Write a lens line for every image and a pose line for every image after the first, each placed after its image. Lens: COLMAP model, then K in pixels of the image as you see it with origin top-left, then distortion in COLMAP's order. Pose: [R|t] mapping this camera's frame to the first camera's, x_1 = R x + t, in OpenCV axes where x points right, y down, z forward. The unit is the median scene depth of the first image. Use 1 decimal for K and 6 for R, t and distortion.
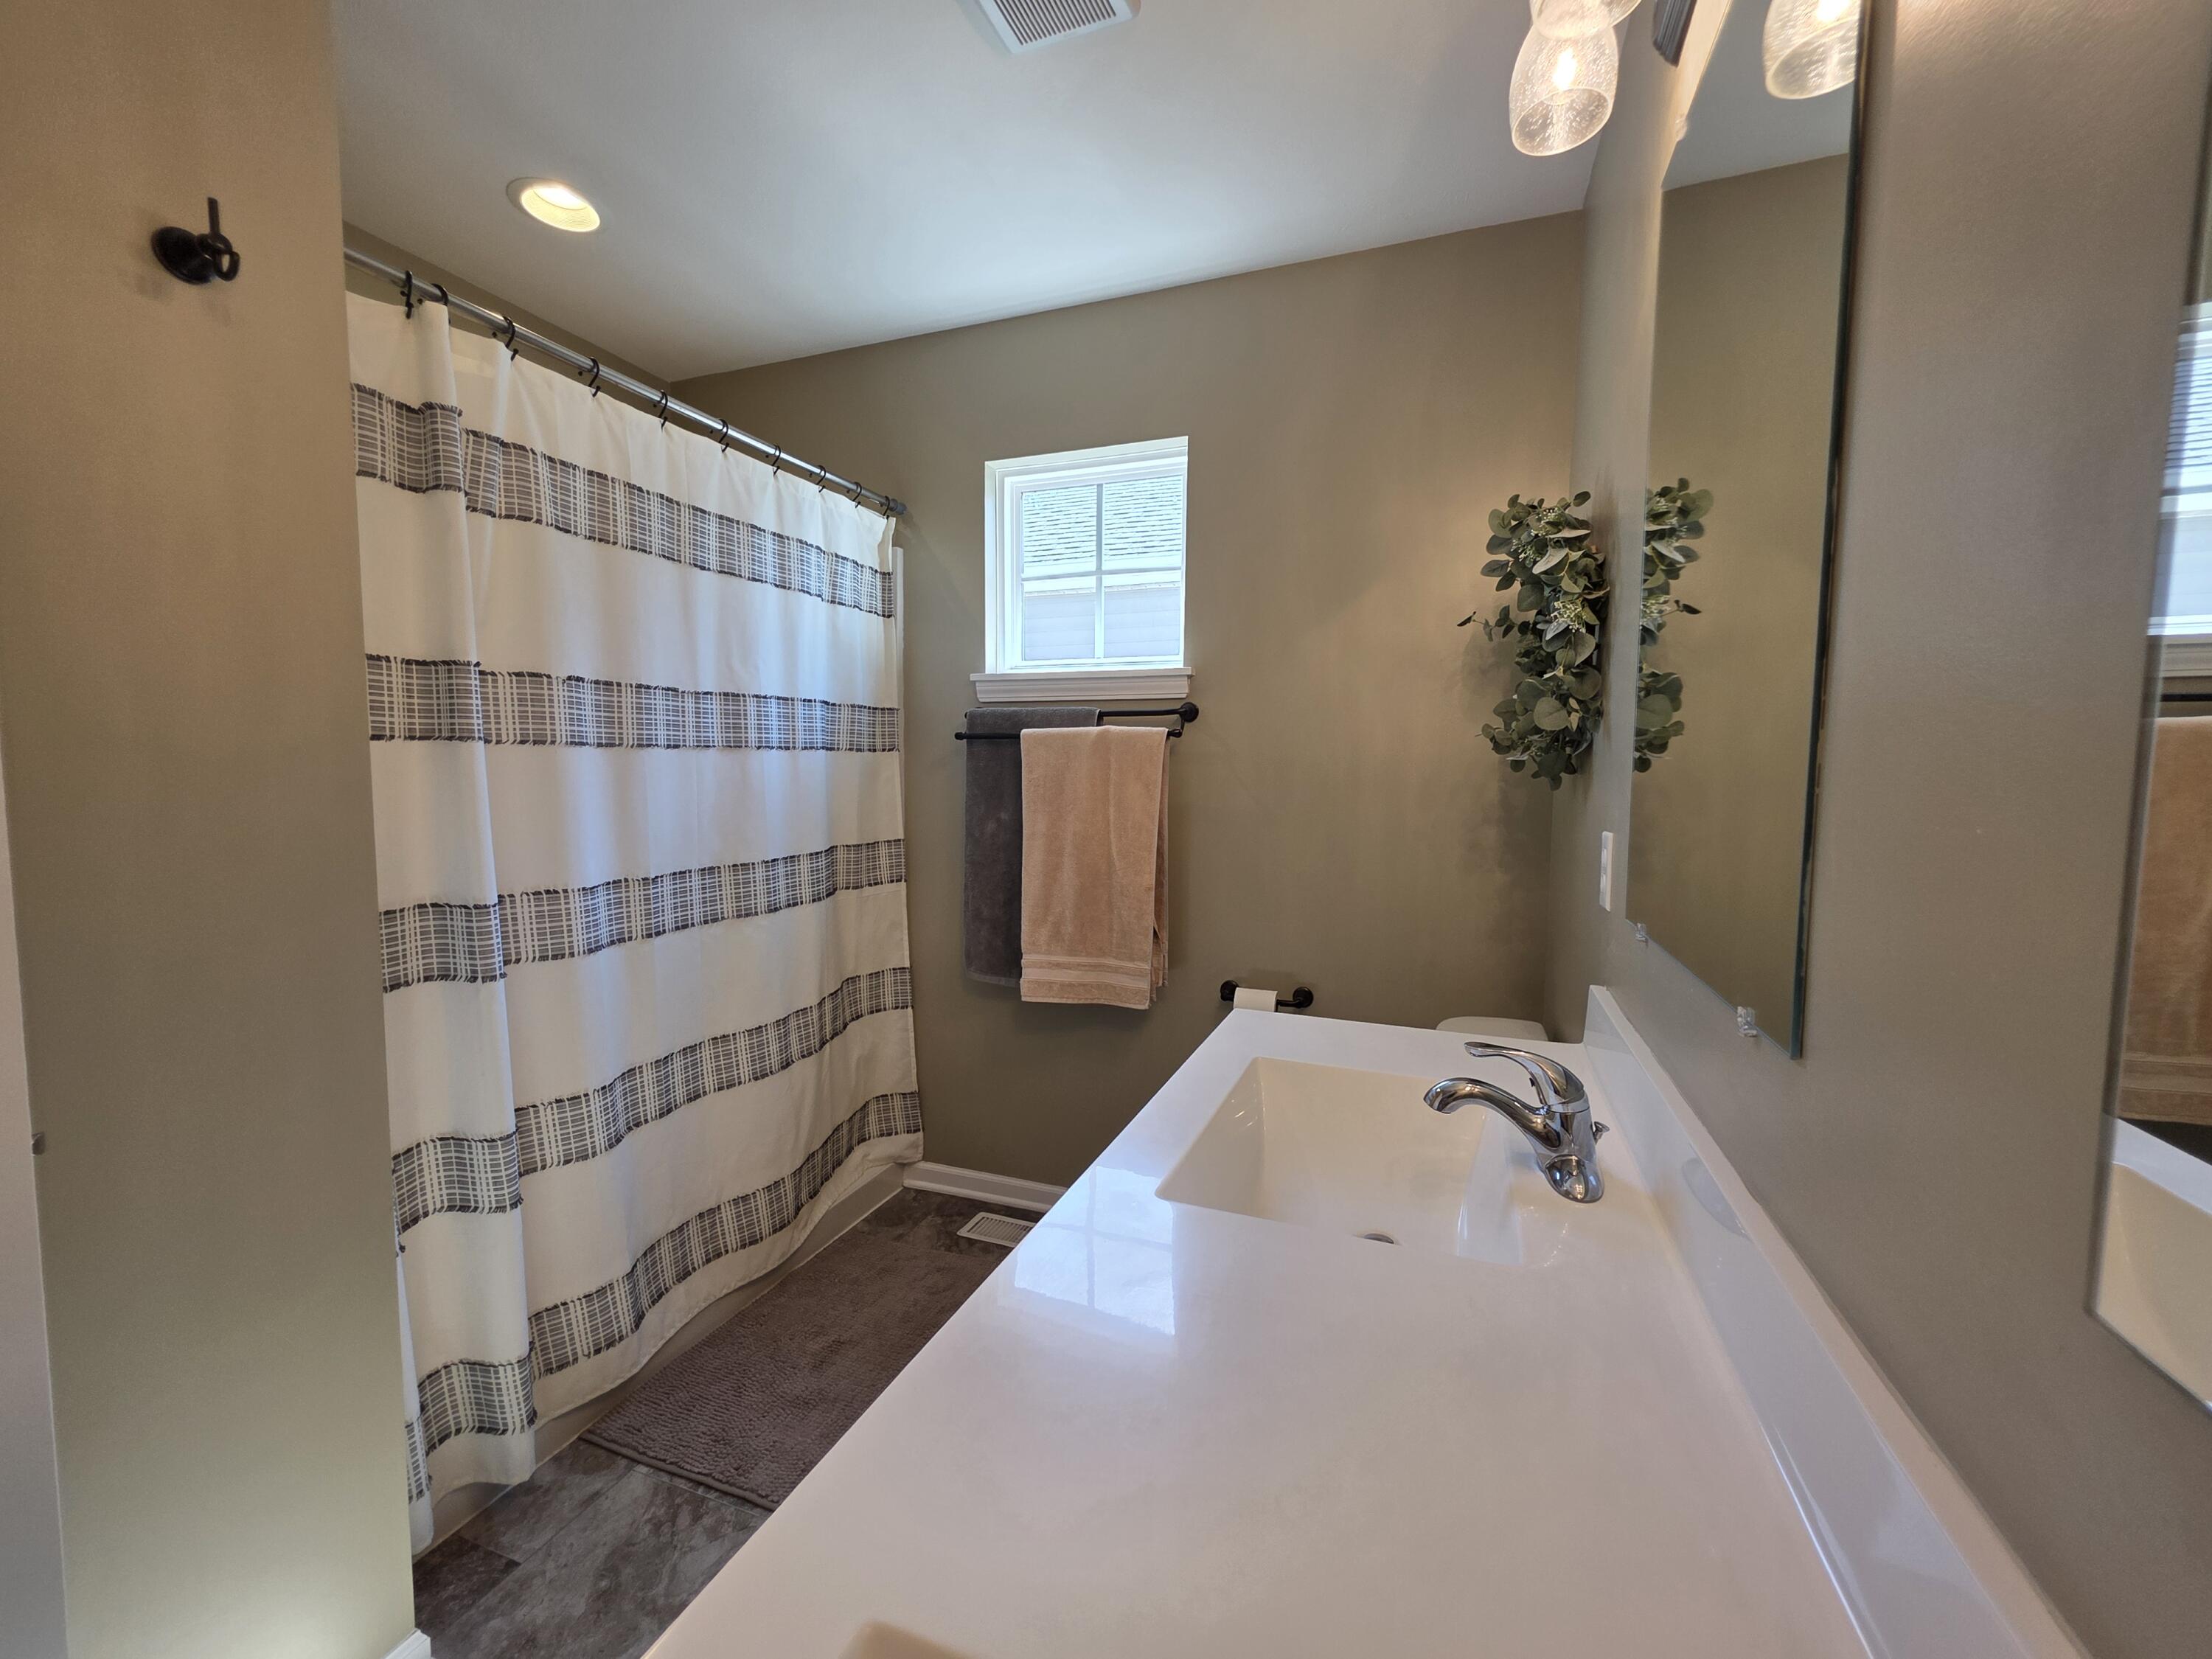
lens RADIAL K [[896.9, 0, 1108.3], [0, 896.9, 833.8], [0, 0, 1]] dist [0.000929, 0.000212]
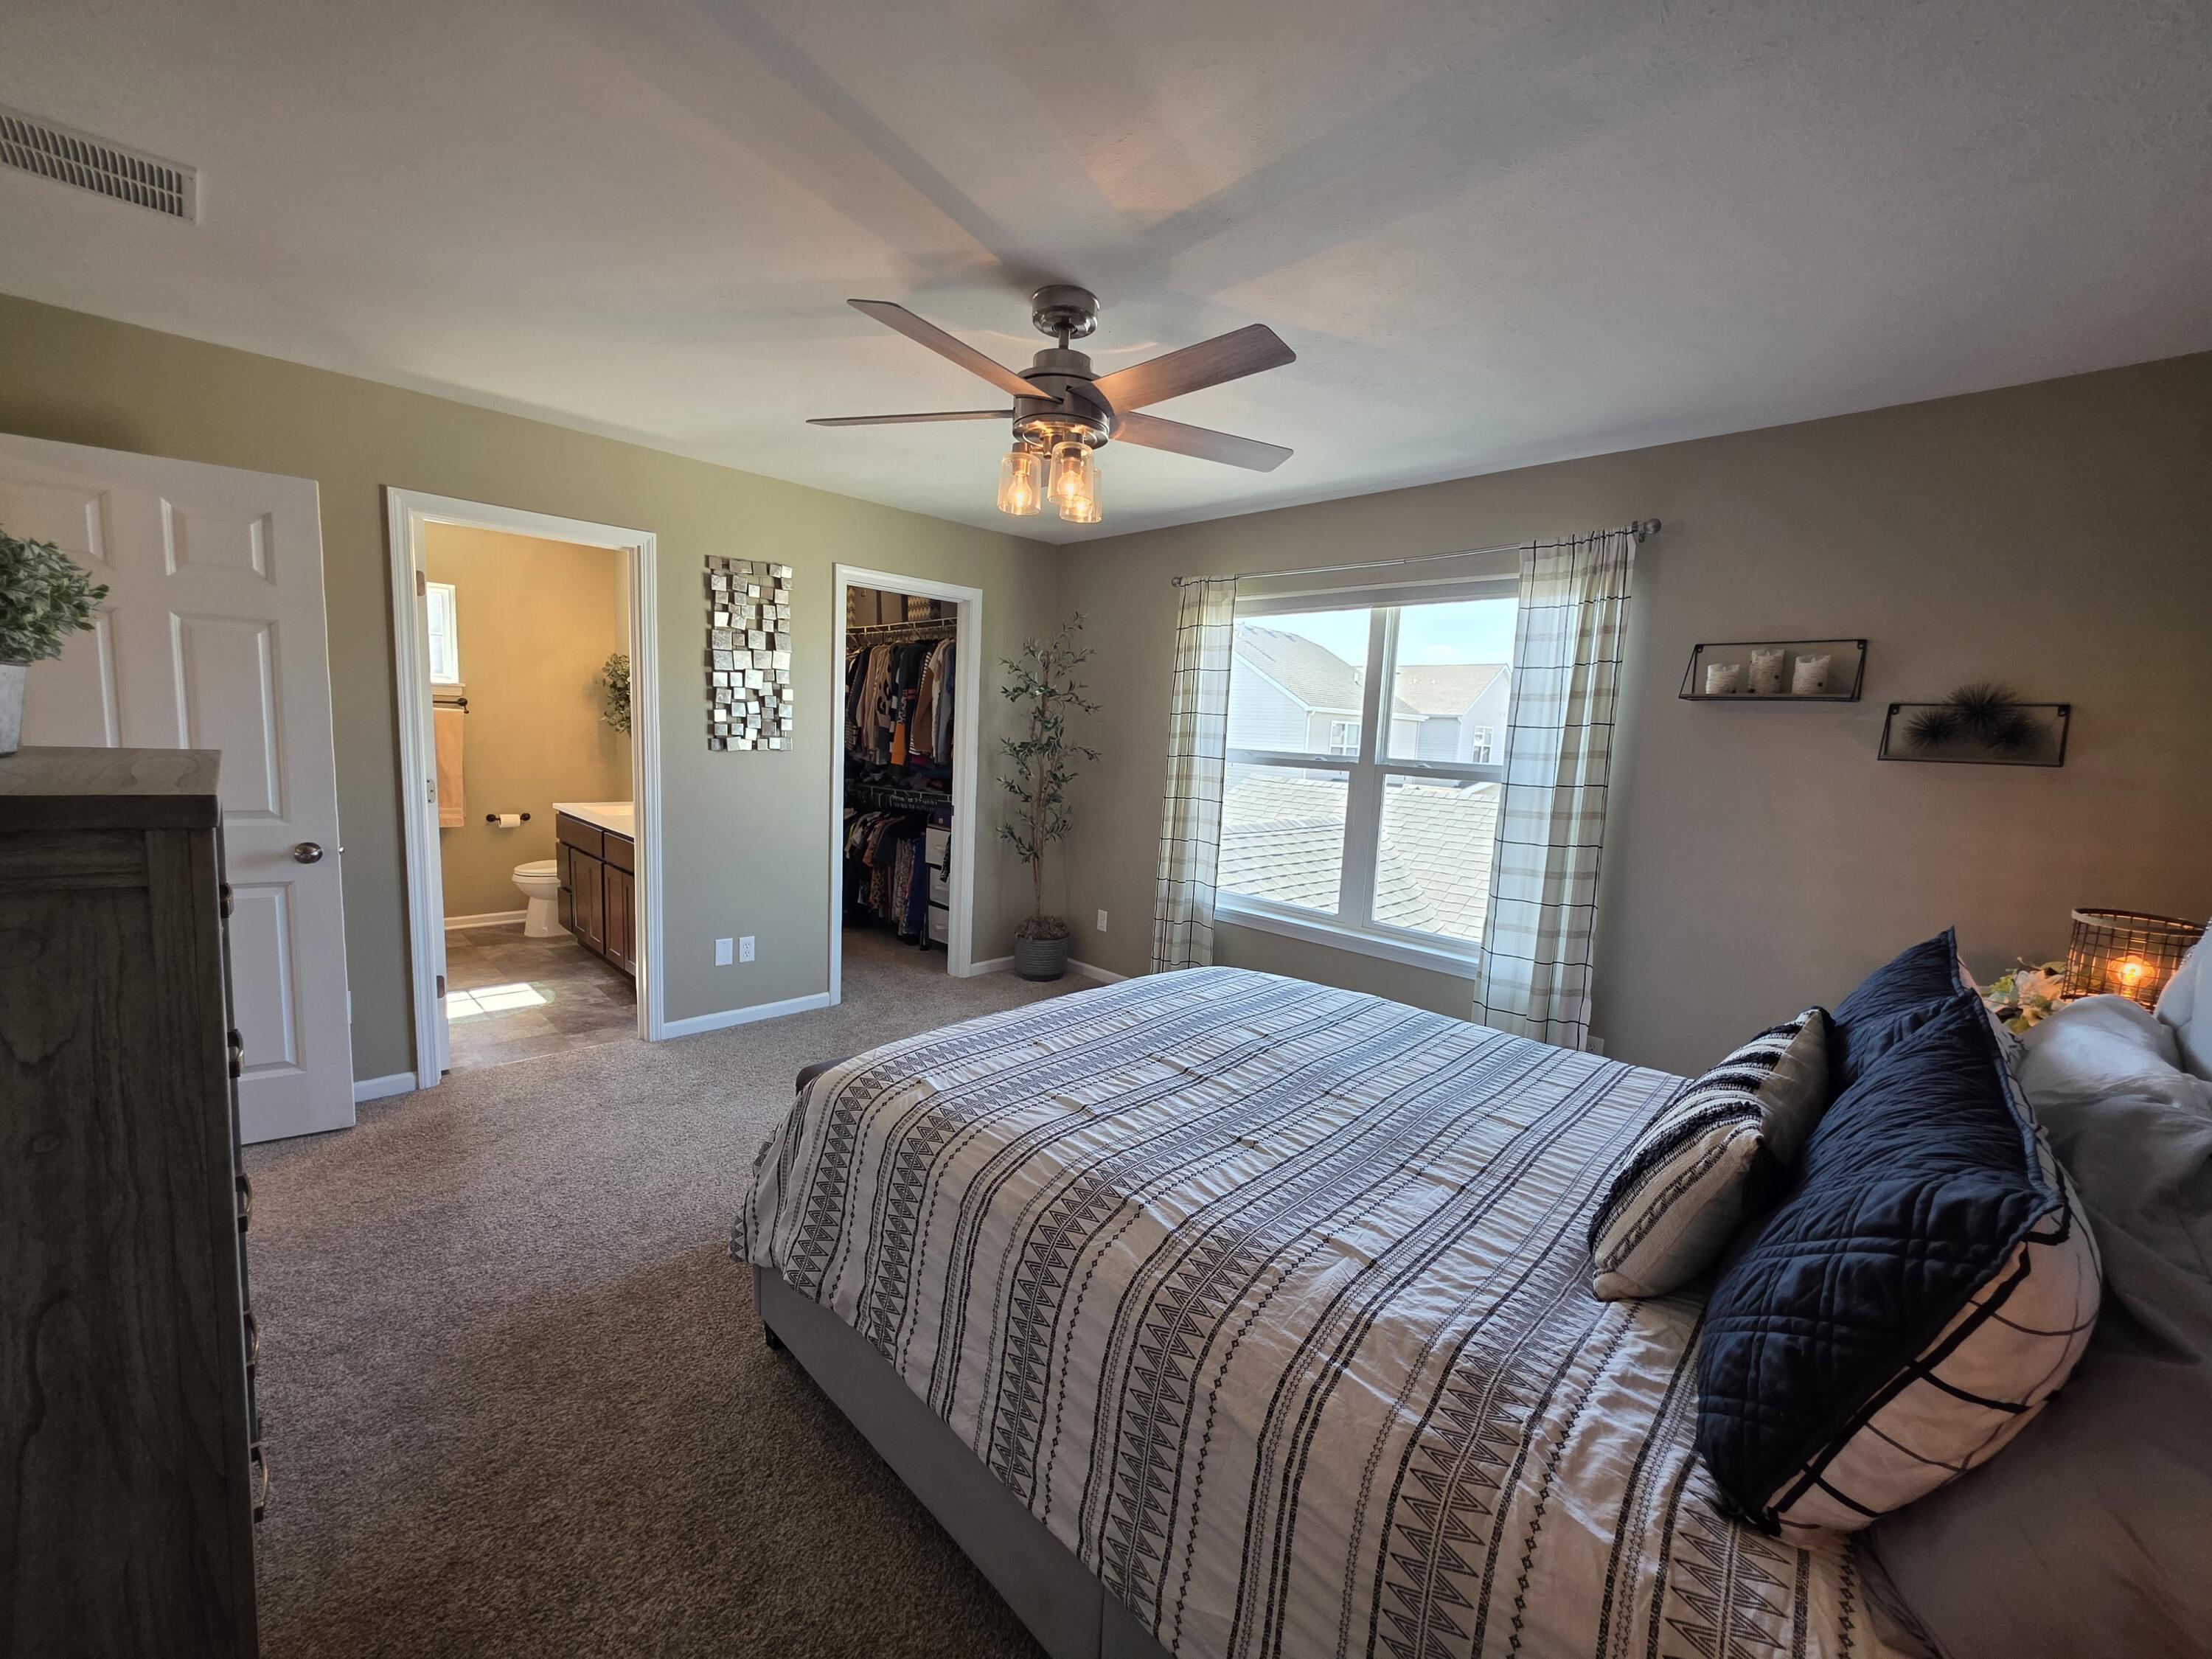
lens RADIAL K [[884.2, 0, 1108.7], [0, 884.2, 836.8], [0, 0, 1]] dist [0.000594, 0.000195]
pose [[0.395919, -0.104945, 0.912269, -1.414668], [0.016043, 0.994087, 0.107394, -0.005105], [-0.918145, -0.027884, 0.395262, -1.514530]]
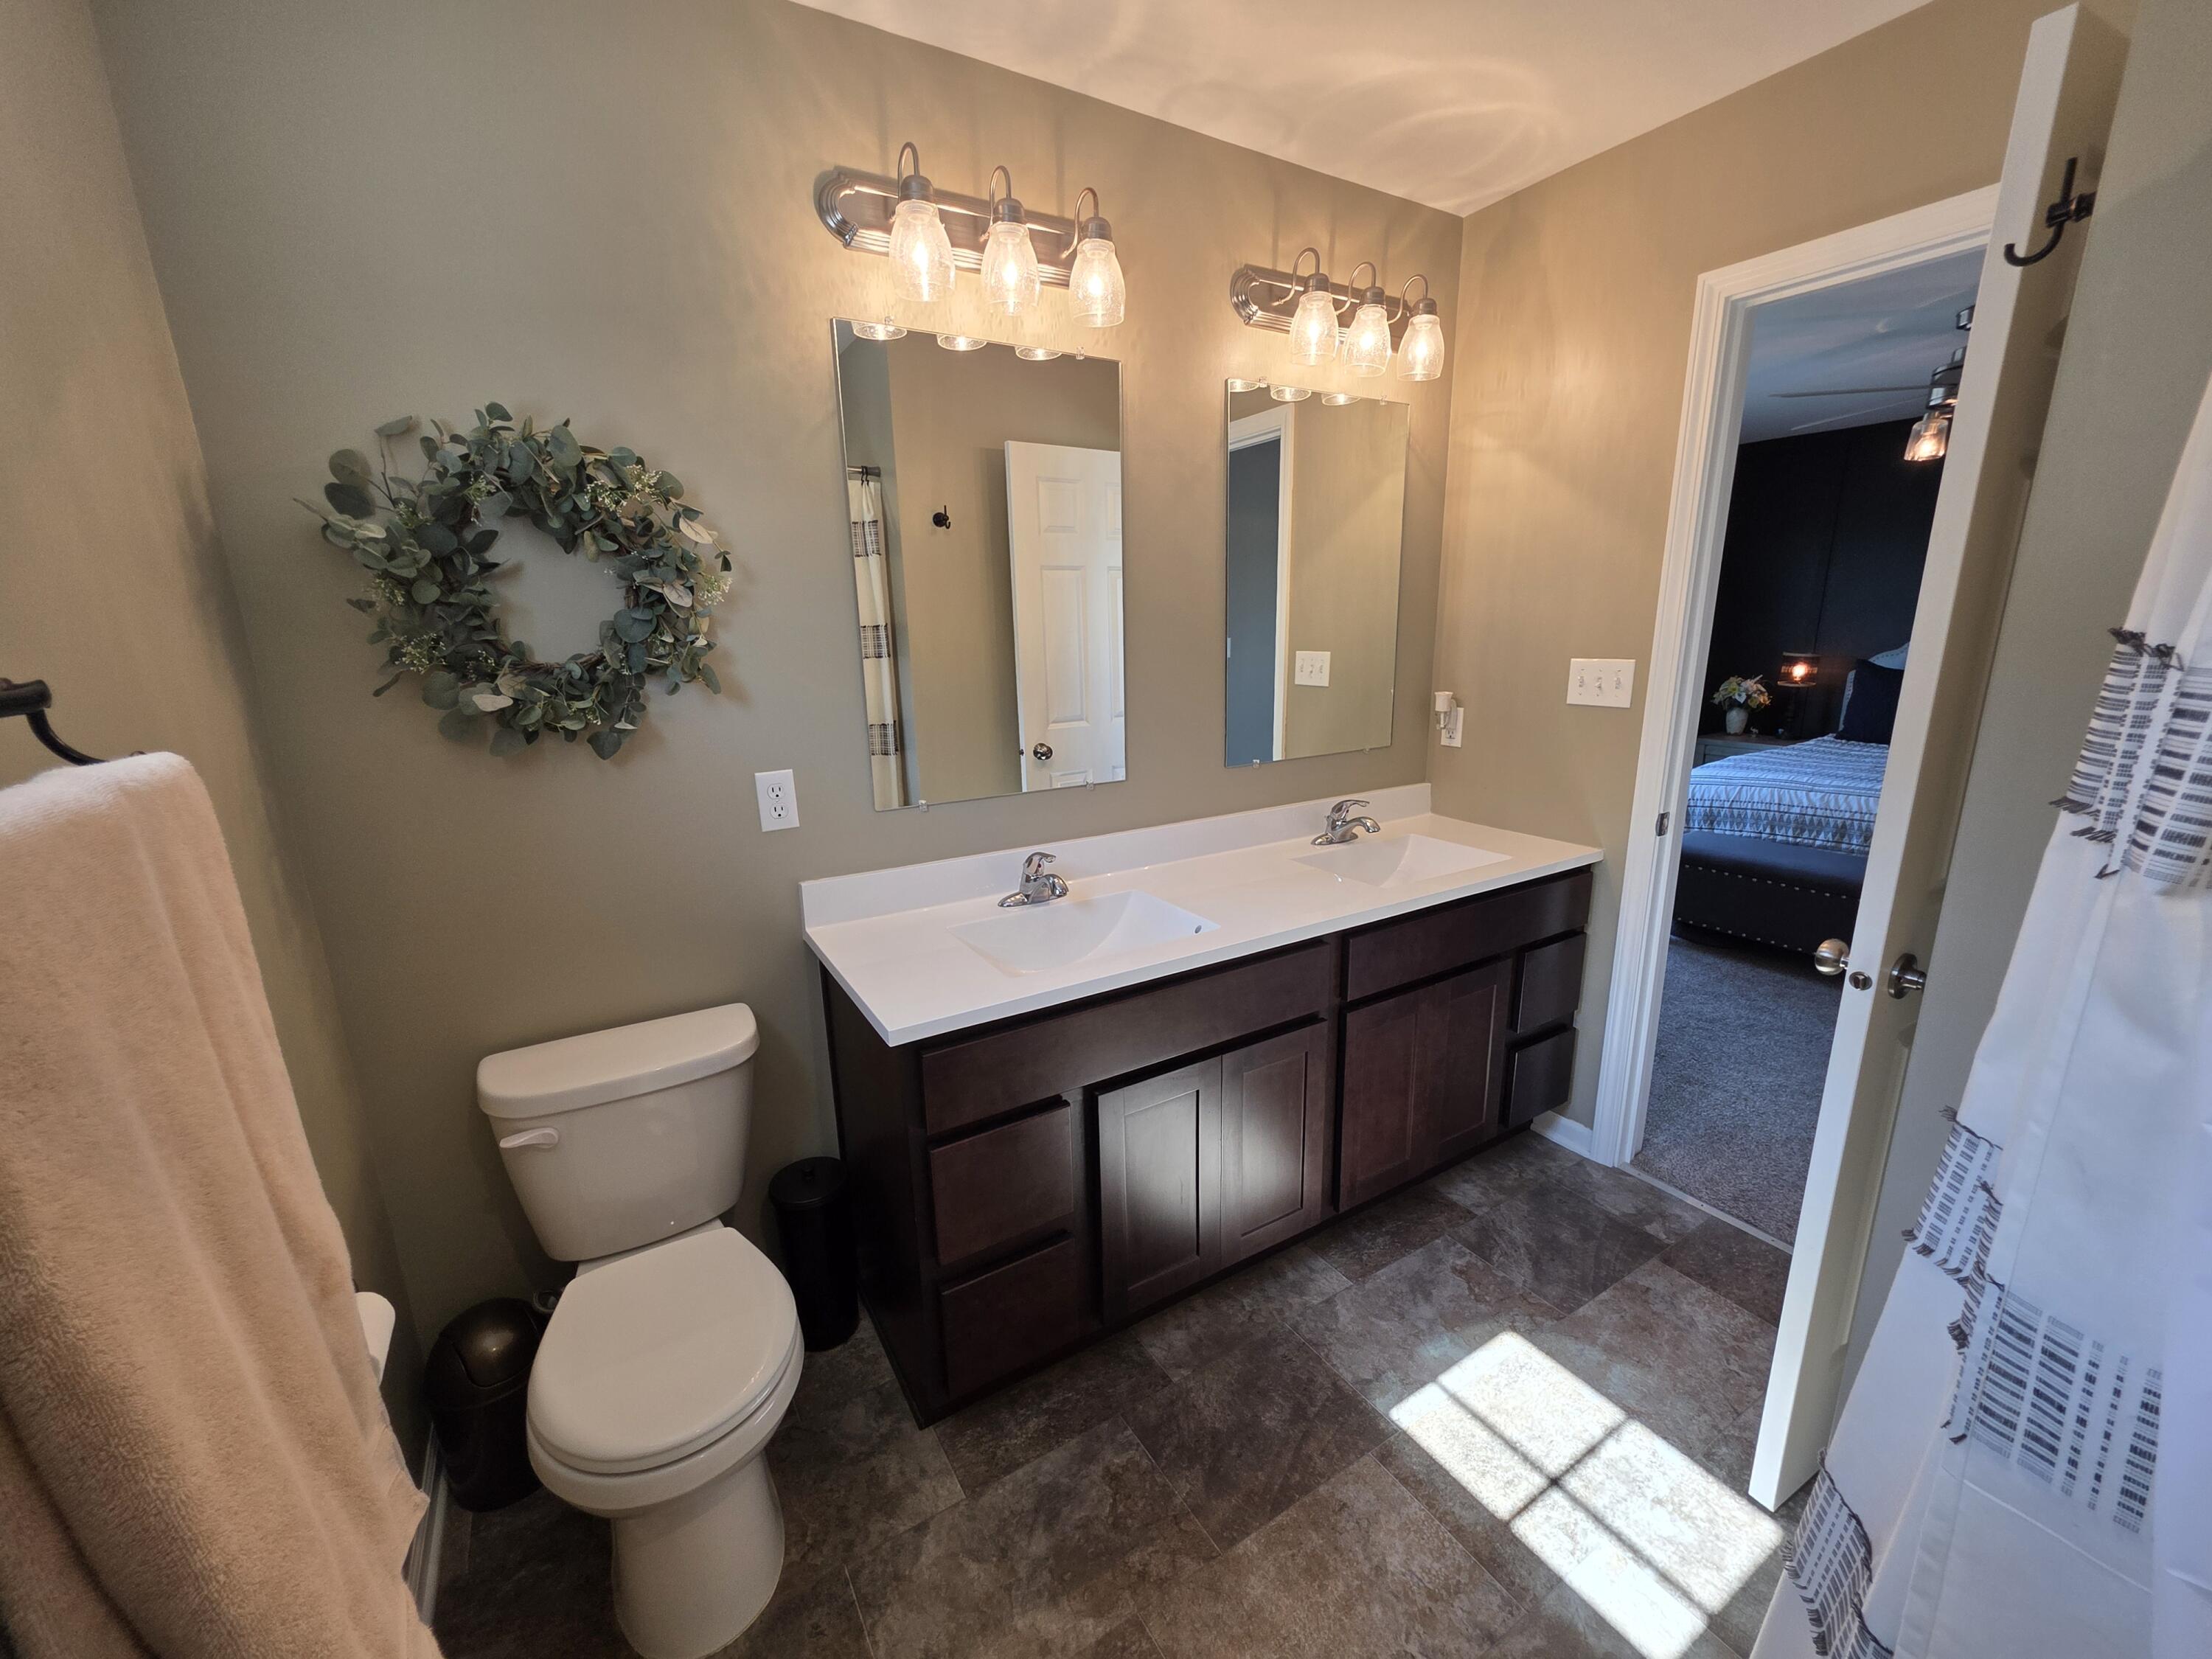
lens RADIAL K [[896.9, 0, 1108.3], [0, 896.9, 833.8], [0, 0, 1]] dist [0.000929, 0.000212]
pose [[-0.797343, -0.137146, 0.587737, -0.352084], [0.055954, 0.952846, 0.298251, -0.159582], [-0.600927, 0.270695, -0.752071, 0.999009]]
